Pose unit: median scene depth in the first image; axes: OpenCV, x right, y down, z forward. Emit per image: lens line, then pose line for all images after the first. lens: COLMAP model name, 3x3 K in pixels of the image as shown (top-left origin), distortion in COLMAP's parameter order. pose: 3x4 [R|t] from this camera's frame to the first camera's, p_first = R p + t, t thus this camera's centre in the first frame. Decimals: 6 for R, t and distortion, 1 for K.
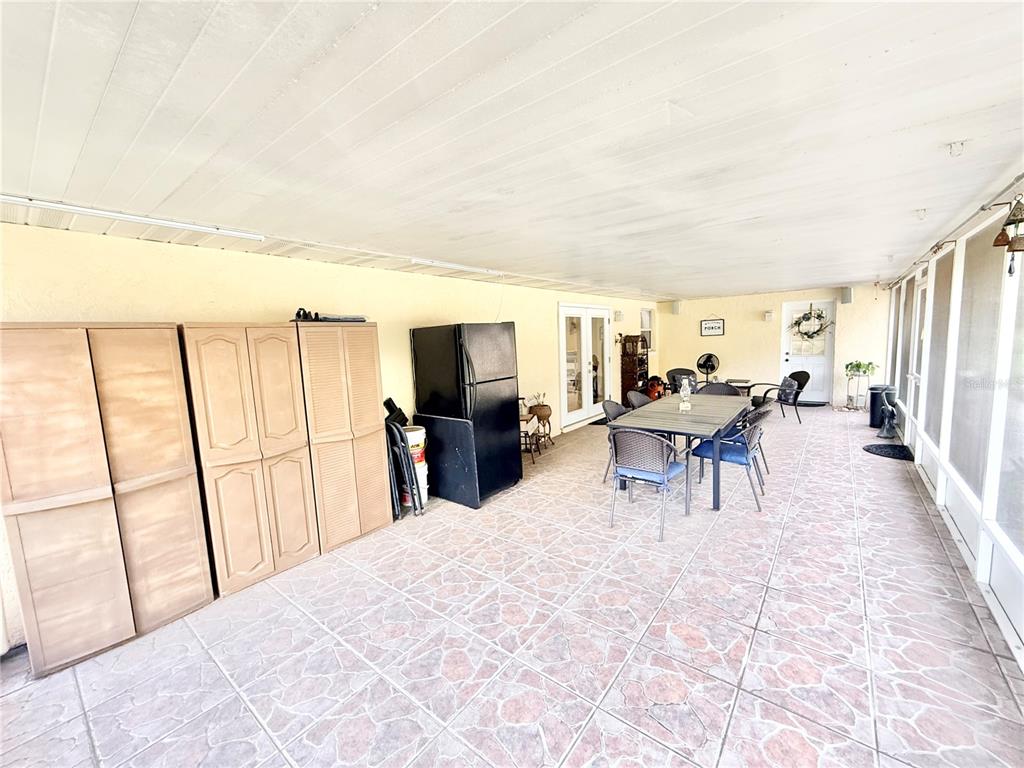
lens RADIAL K [[410.7, 0, 513.7], [0, 410.7, 386.6], [0, 0, 1]] dist [-0.000130, 0.000013]
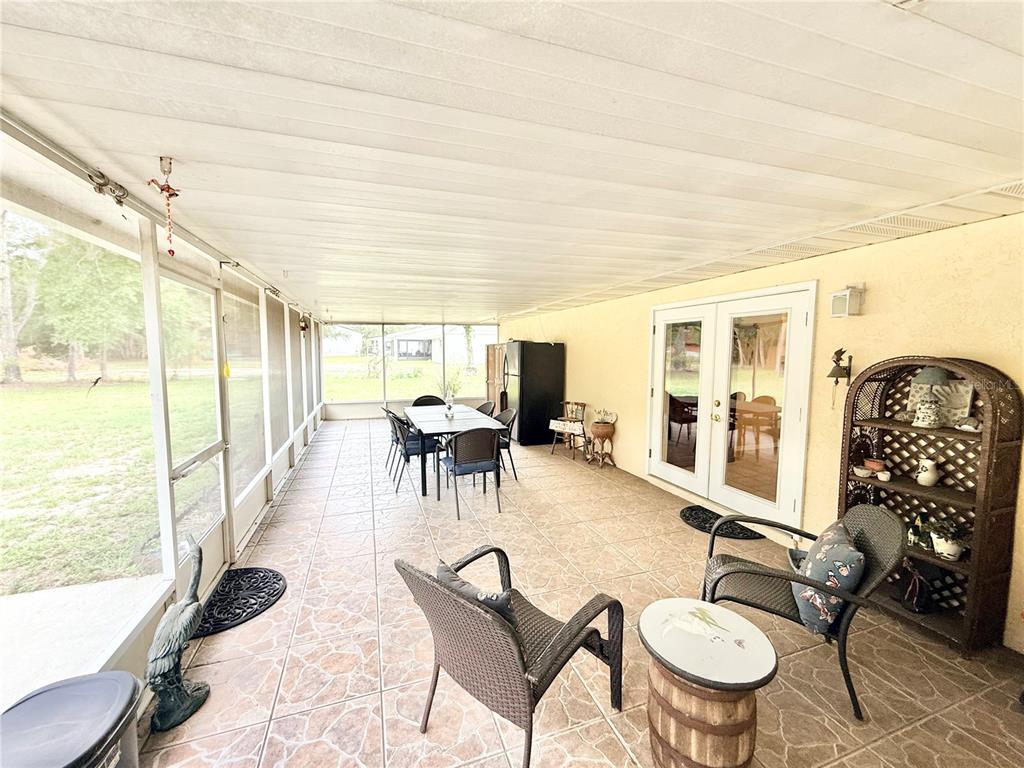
lens RADIAL K [[410.7, 0, 510.1], [0, 410.7, 384.0], [0, 0, 1]] dist [-0.000130, 0.000013]
pose [[-0.539993, 0.103324, -0.835303, 0.851045], [-0.080819, 0.981485, 0.173652, -0.165944], [0.837780, 0.161279, -0.521645, 1.132486]]
